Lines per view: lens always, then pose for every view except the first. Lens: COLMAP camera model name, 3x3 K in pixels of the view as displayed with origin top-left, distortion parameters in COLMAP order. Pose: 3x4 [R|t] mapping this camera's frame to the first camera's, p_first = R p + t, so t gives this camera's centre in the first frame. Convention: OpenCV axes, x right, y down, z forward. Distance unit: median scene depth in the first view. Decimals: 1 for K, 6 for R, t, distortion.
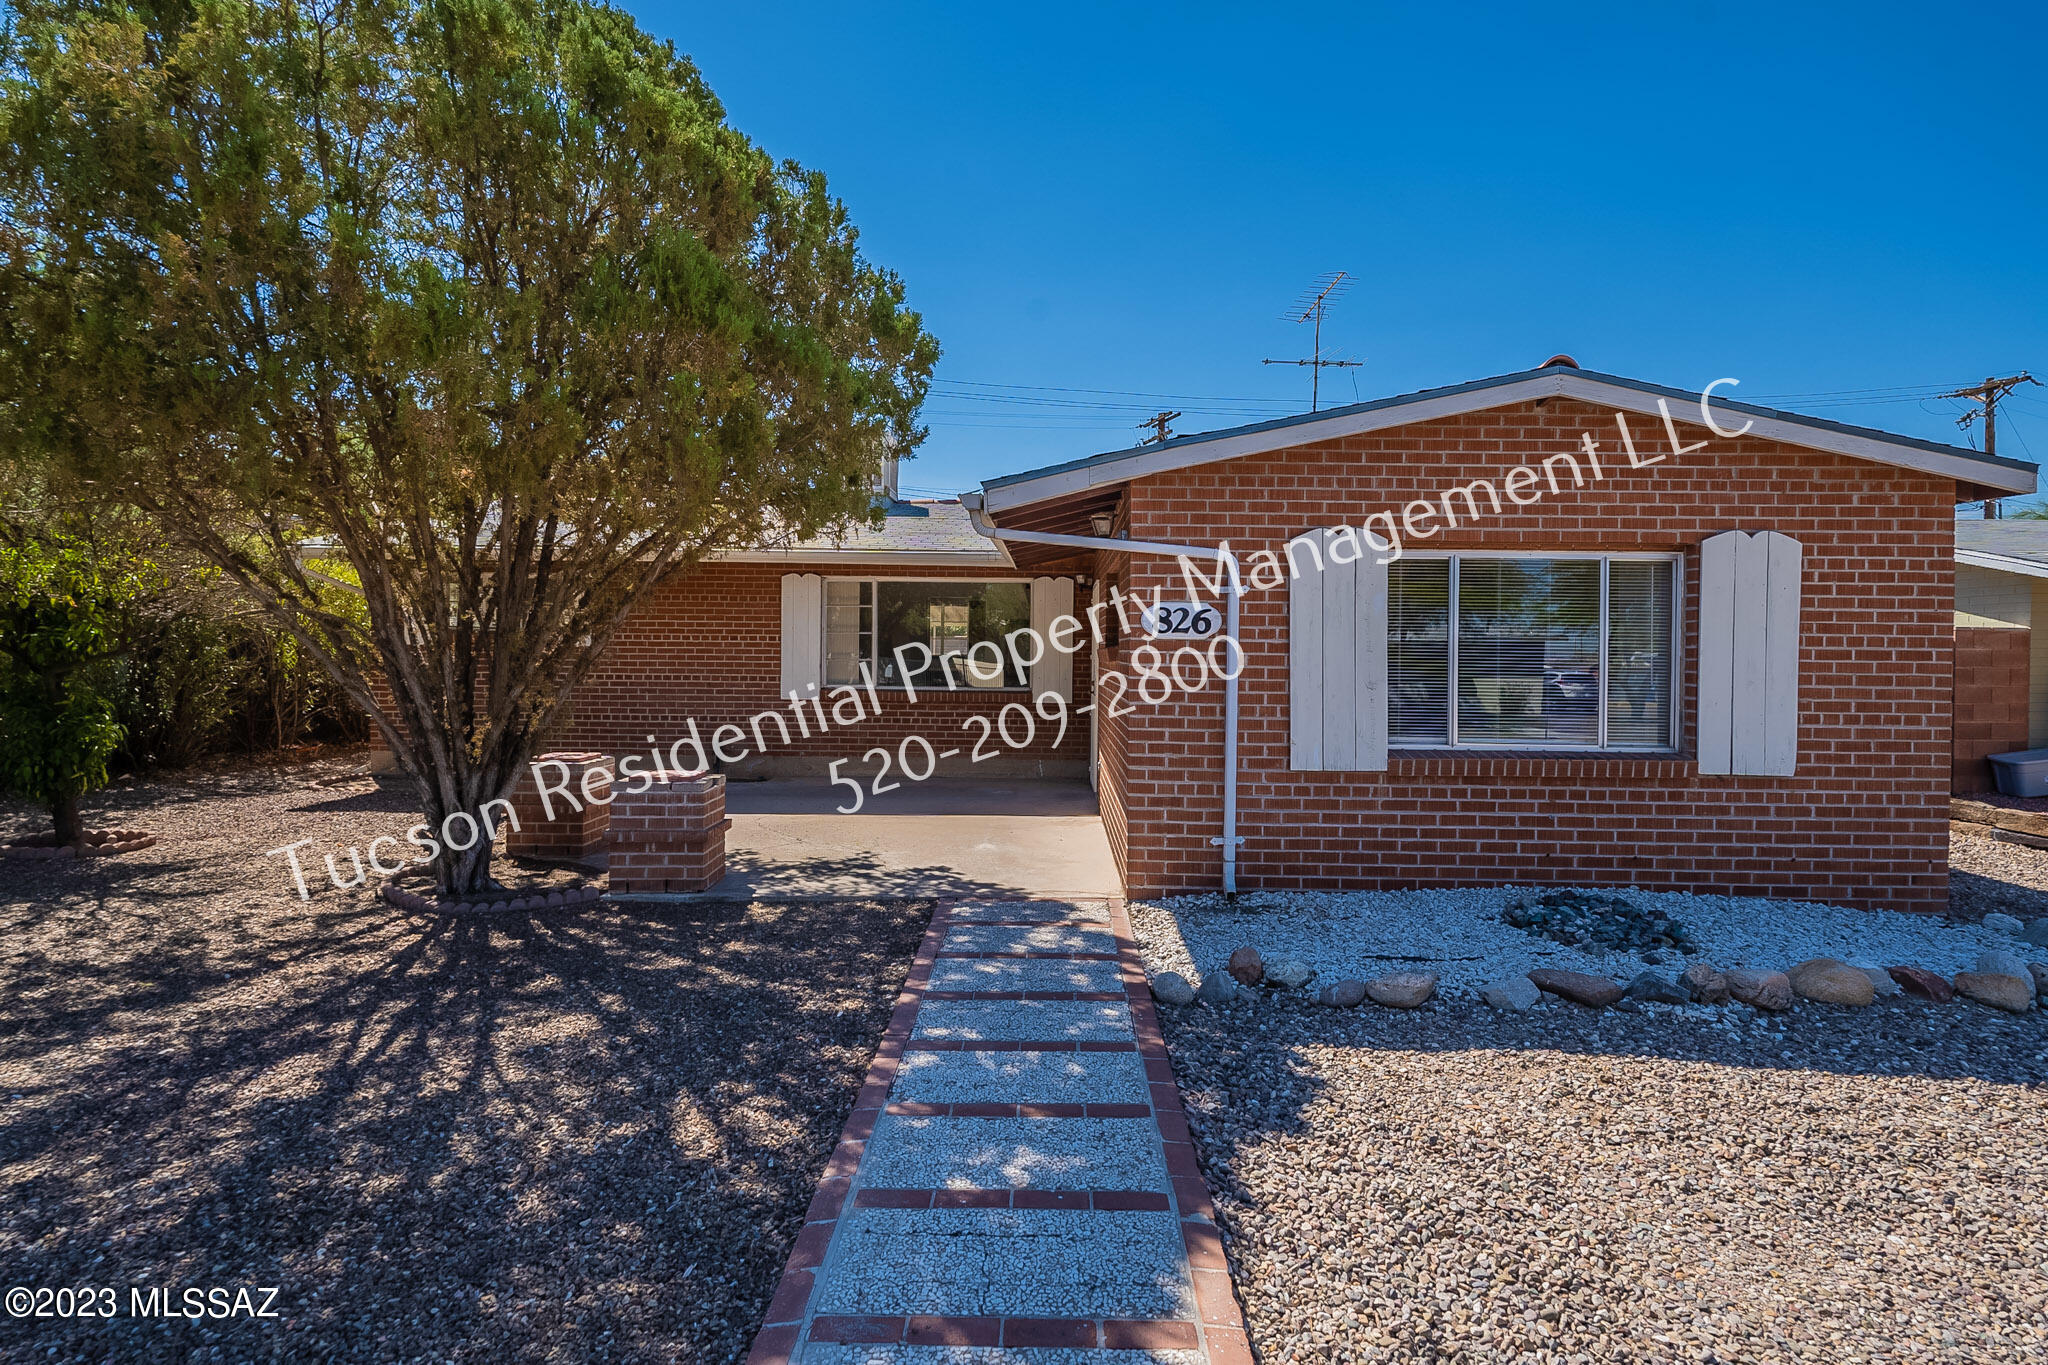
lens RADIAL K [[1105.8, 0, 1024.2], [0, 1105.8, 681.5], [0, 0, 1]] dist [-0.001149, -0.000976]
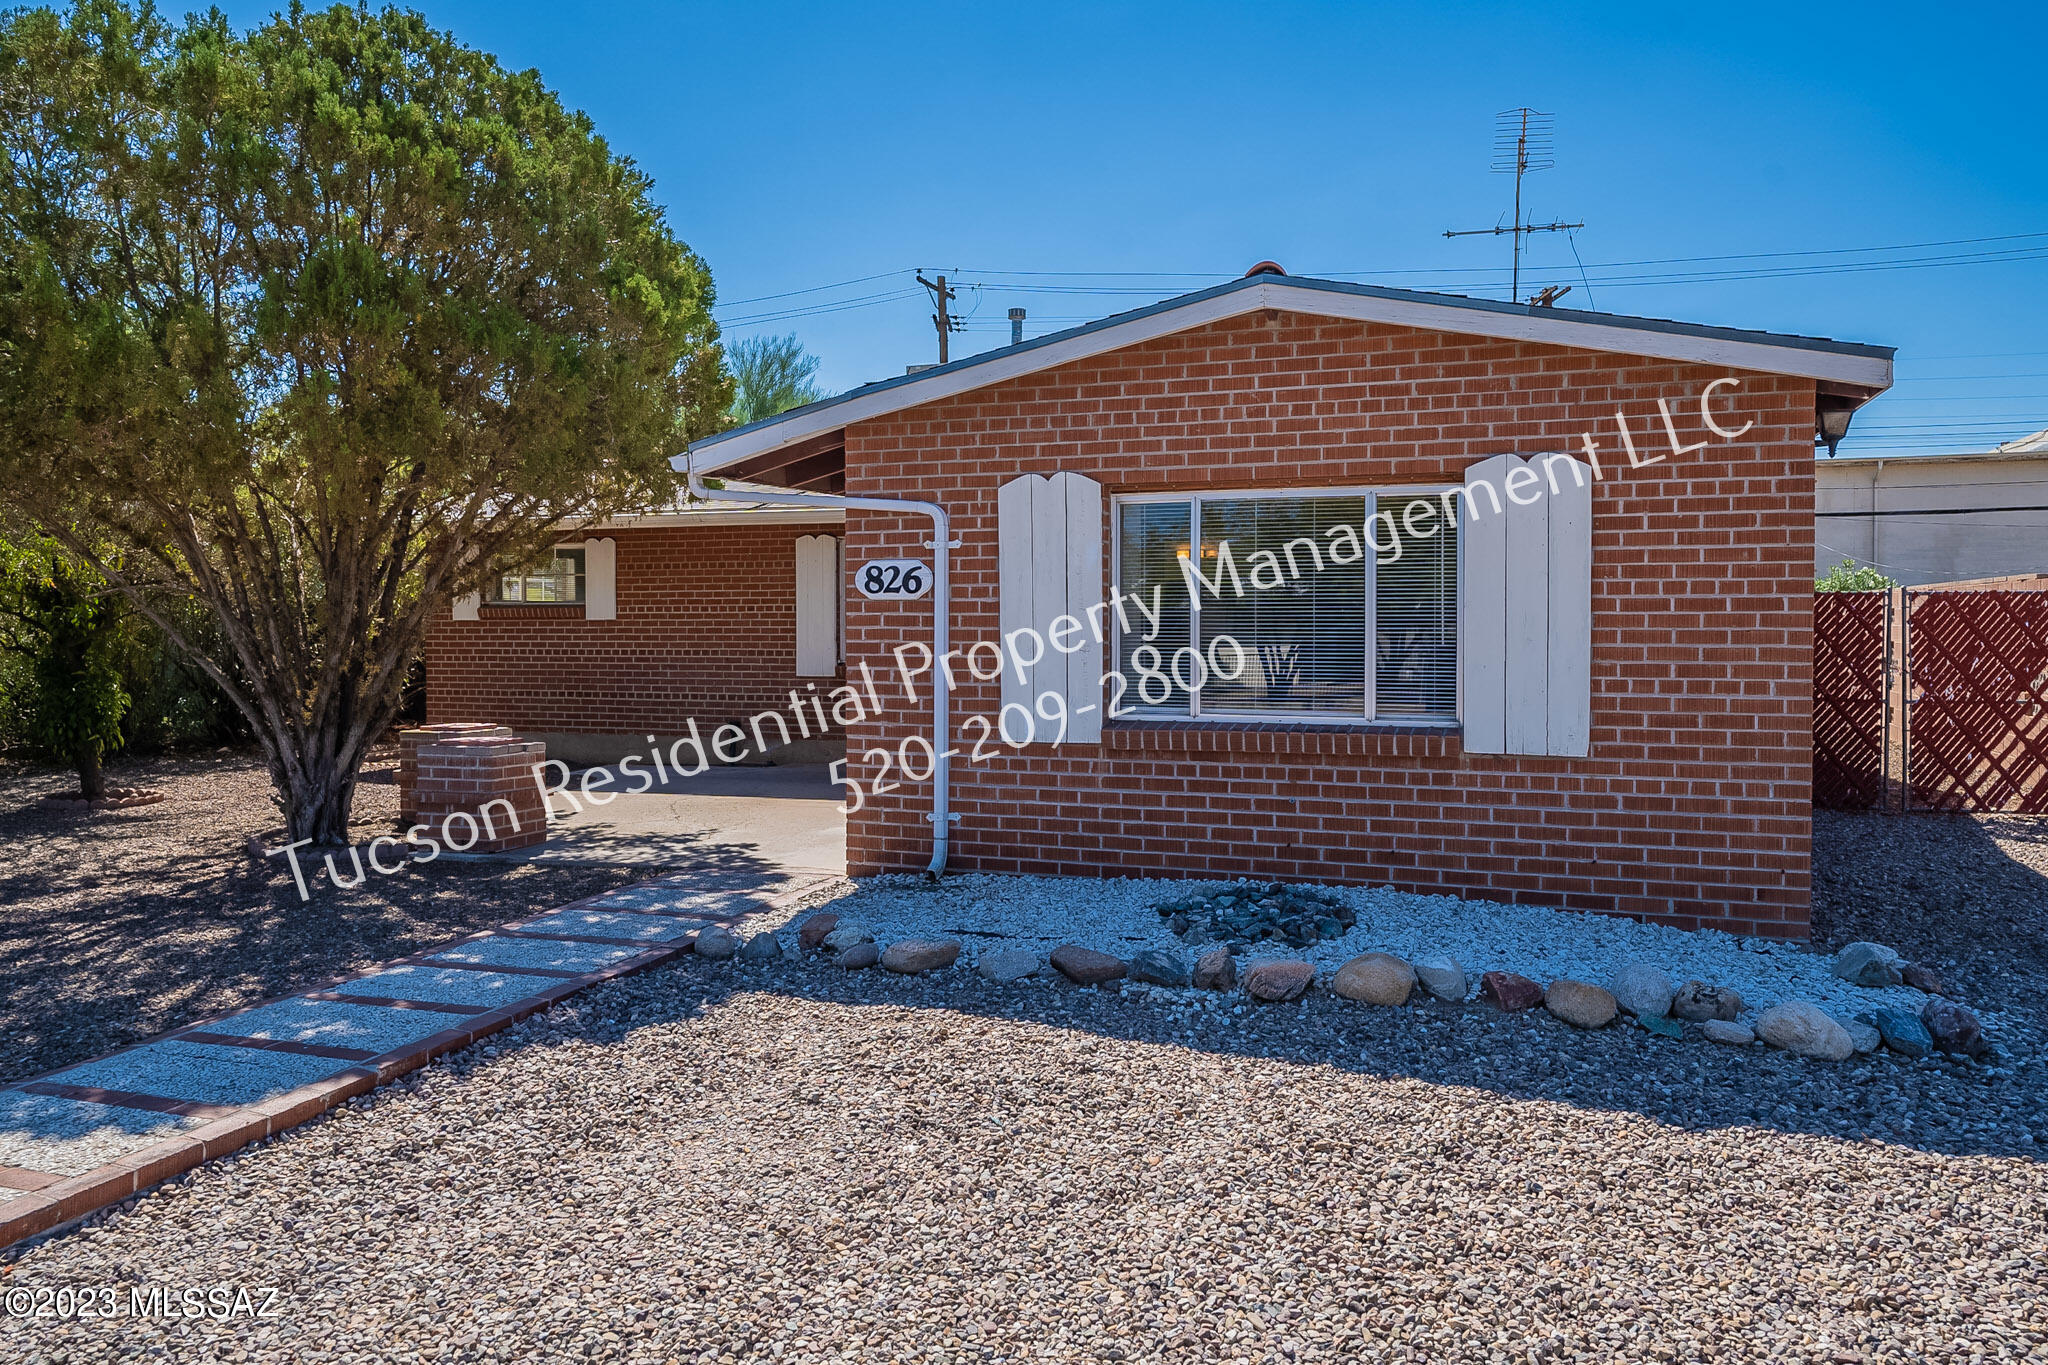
lens RADIAL K [[1493.1, 0, 1023.7], [0, 1493.1, 680.2], [0, 0, 1]] dist [-0.004202, -0.002449]
pose [[0.943692, 0.000260, -0.330824, 0.664342], [0.002150, 0.999974, 0.006918, 0.021398], [0.330817, -0.007240, 0.943667, -0.154541]]
